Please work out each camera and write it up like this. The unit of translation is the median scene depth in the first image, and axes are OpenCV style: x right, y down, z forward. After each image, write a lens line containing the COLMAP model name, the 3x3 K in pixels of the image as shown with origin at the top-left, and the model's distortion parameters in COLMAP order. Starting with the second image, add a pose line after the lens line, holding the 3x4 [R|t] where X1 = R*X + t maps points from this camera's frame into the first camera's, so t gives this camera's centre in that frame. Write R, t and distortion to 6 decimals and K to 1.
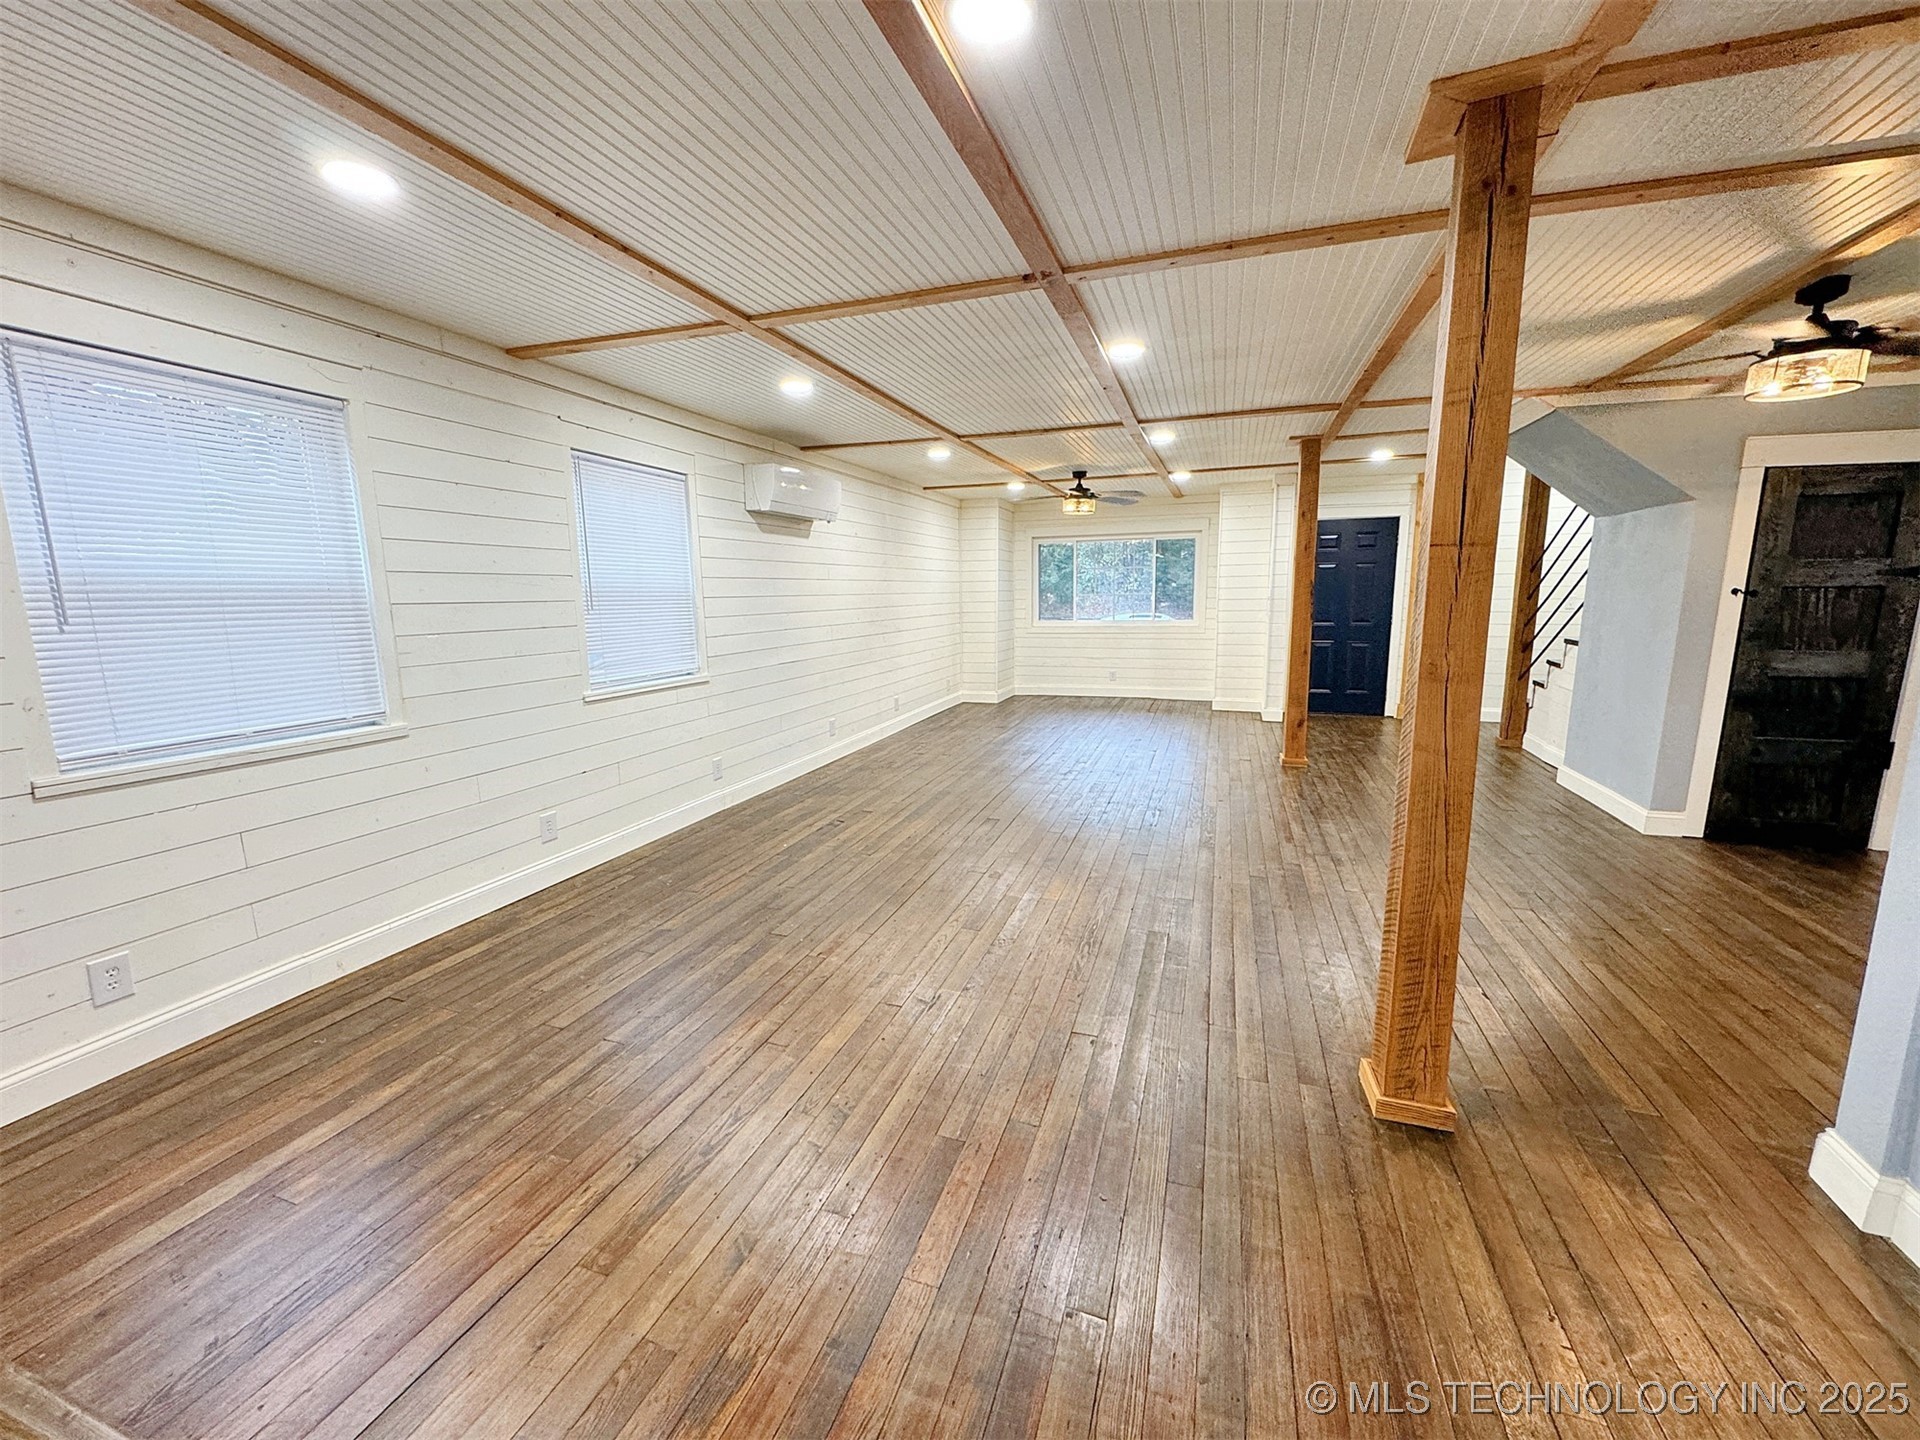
lens RADIAL K [[762.5, 0, 960.9], [0, 762.5, 715.2], [0, 0, 1]] dist [-0.002808, 0.000515]
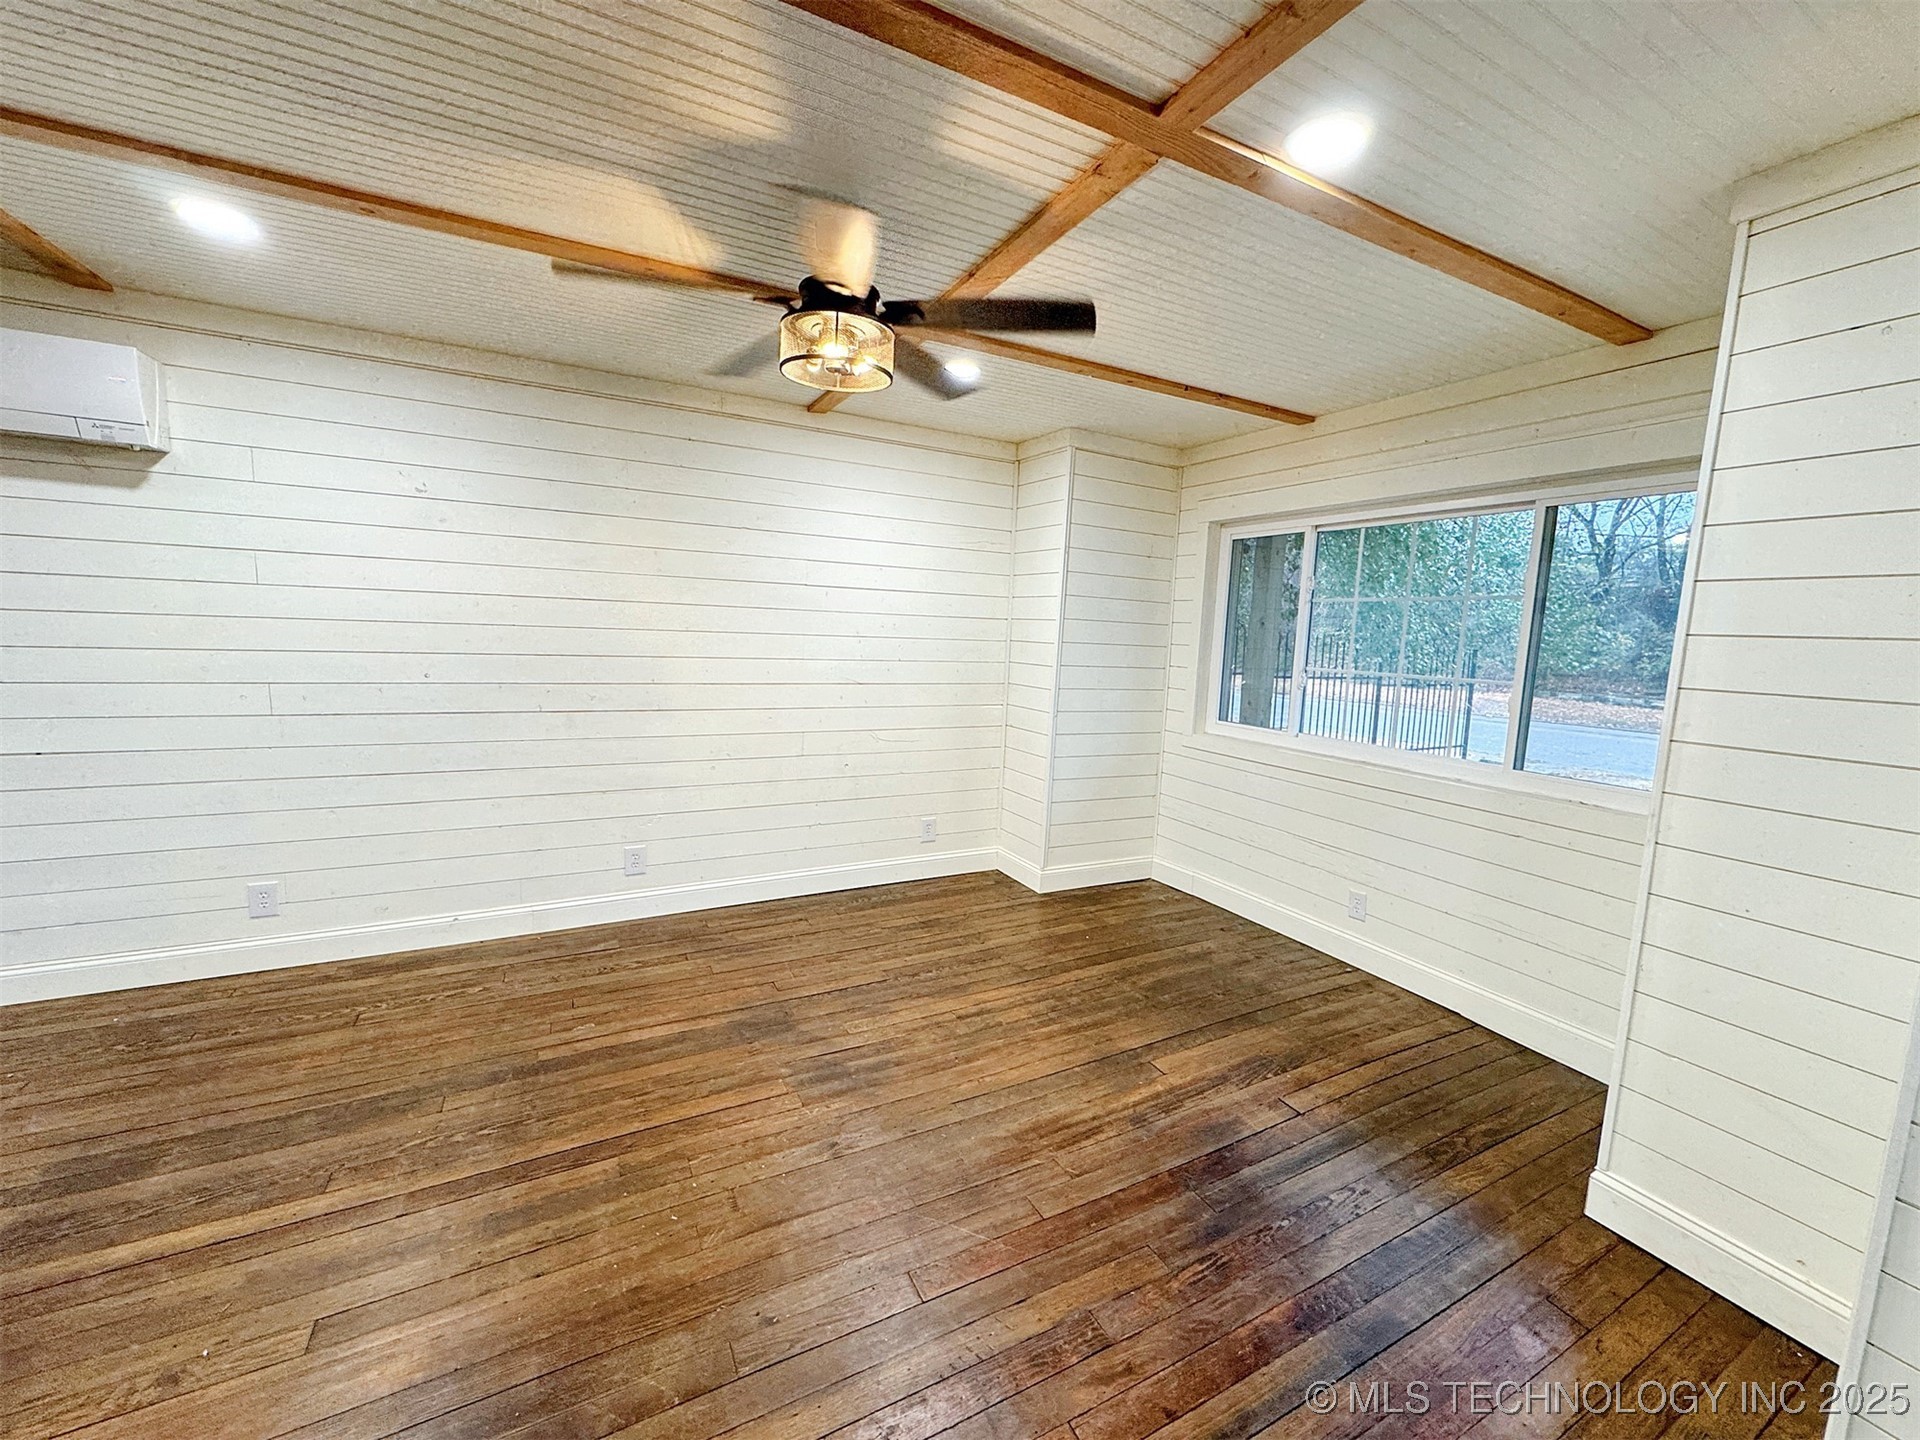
lens RADIAL K [[762.5, 0, 960.9], [0, 762.5, 715.2], [0, 0, 1]] dist [-0.002808, 0.000515]
pose [[0.726637, 0.122887, -0.675942, 0.599770], [-0.160539, 0.987006, 0.006860, -0.227698], [0.668001, 0.103530, 0.736923, 1.269513]]
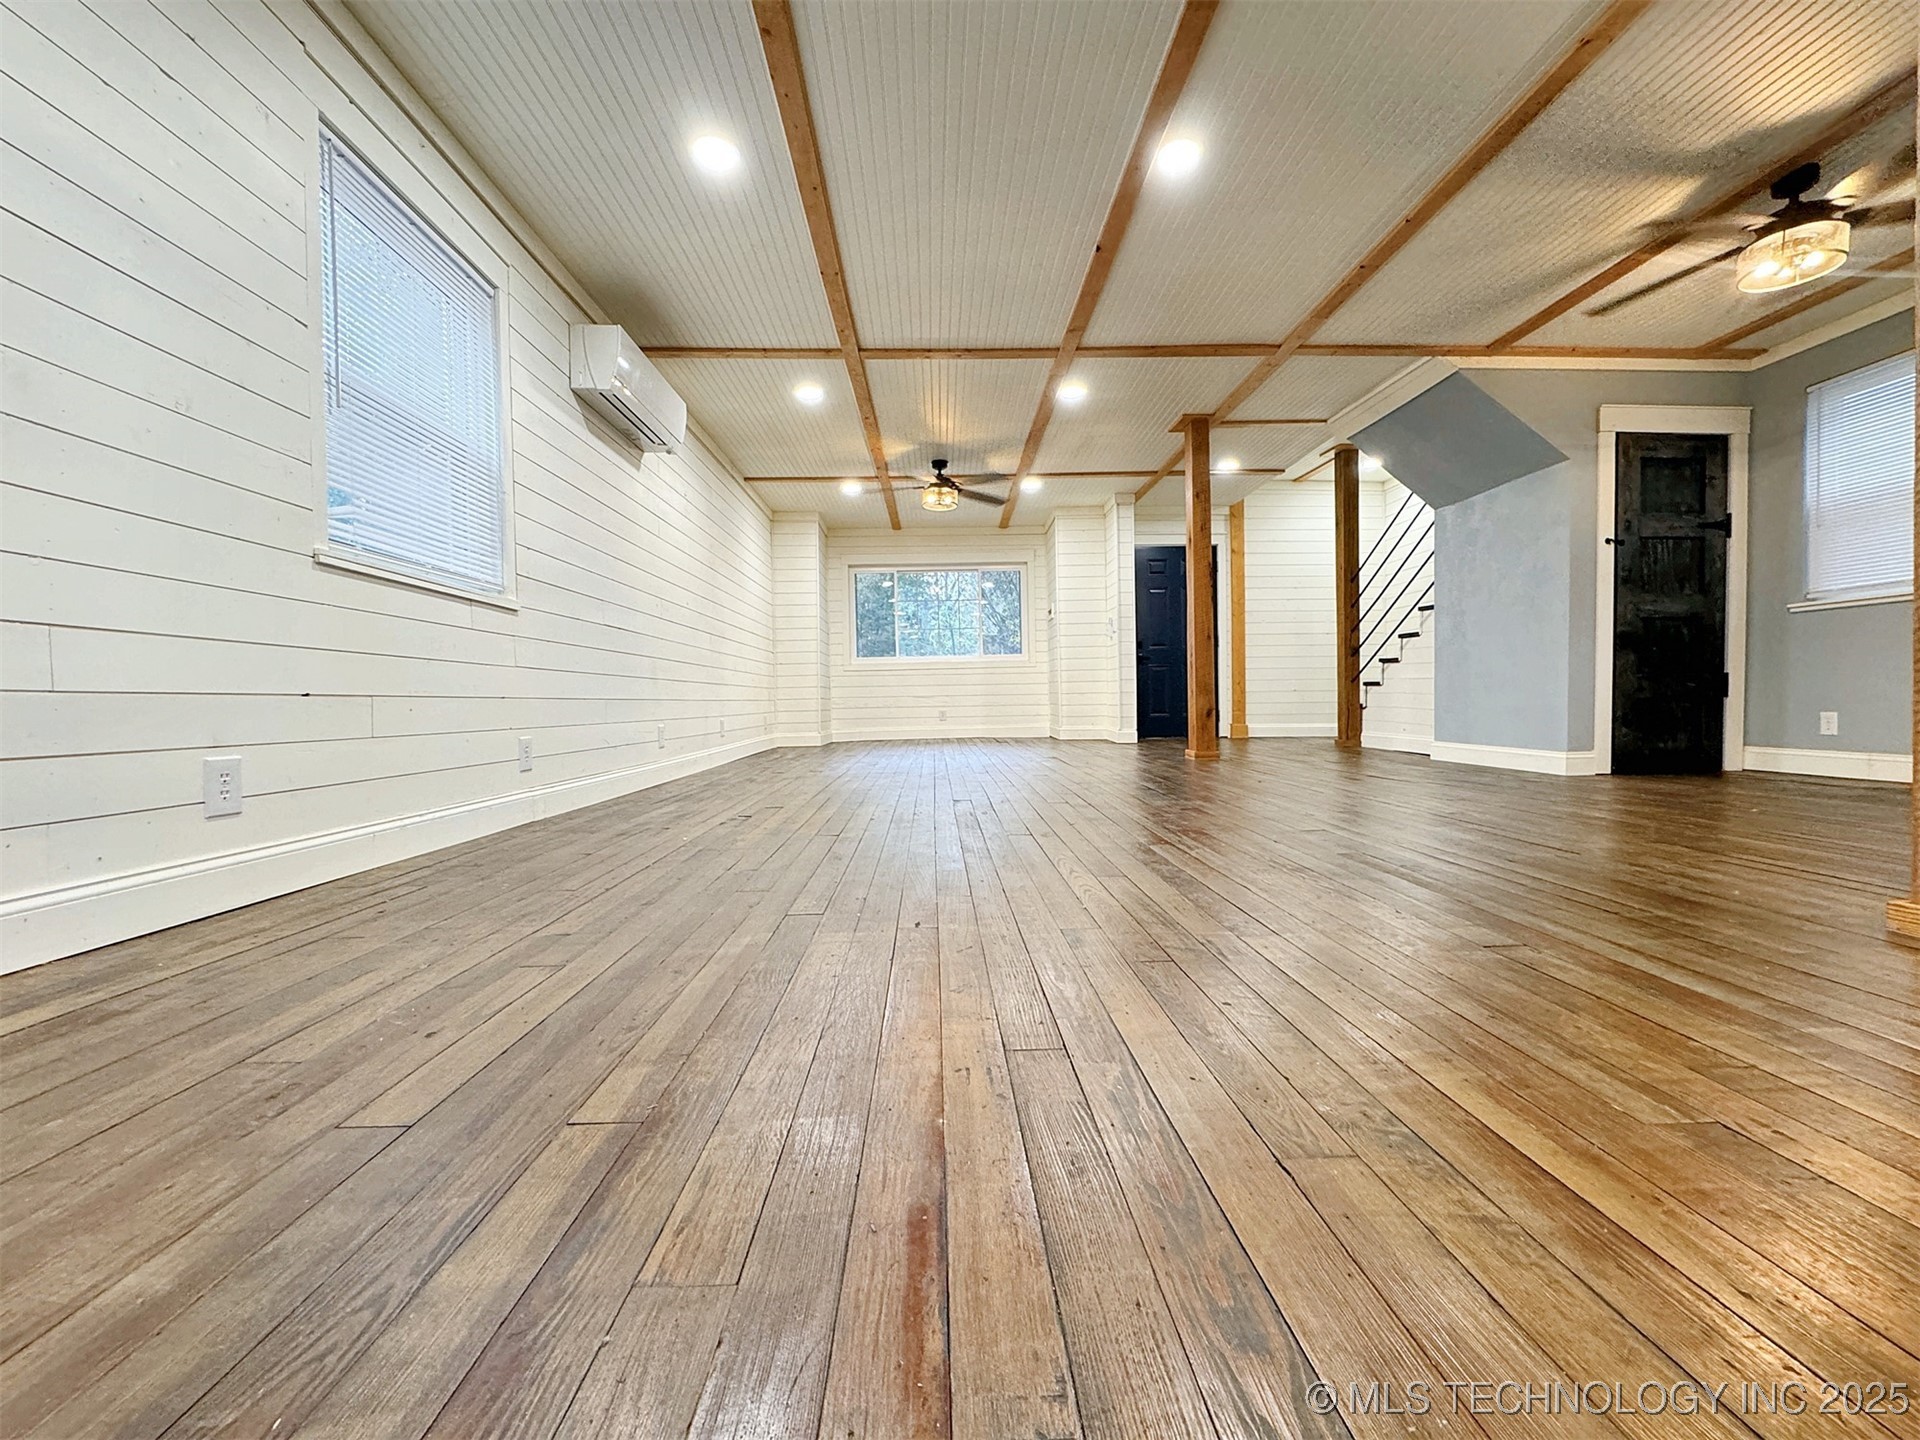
lens RADIAL K [[762.5, 0, 960.9], [0, 762.5, 715.2], [0, 0, 1]] dist [-0.002808, 0.000515]
pose [[0.933758, -0.009942, 0.357767, -0.220794], [0.063781, 0.988236, -0.139003, 0.157155], [-0.352176, 0.152614, 0.923407, 0.307527]]
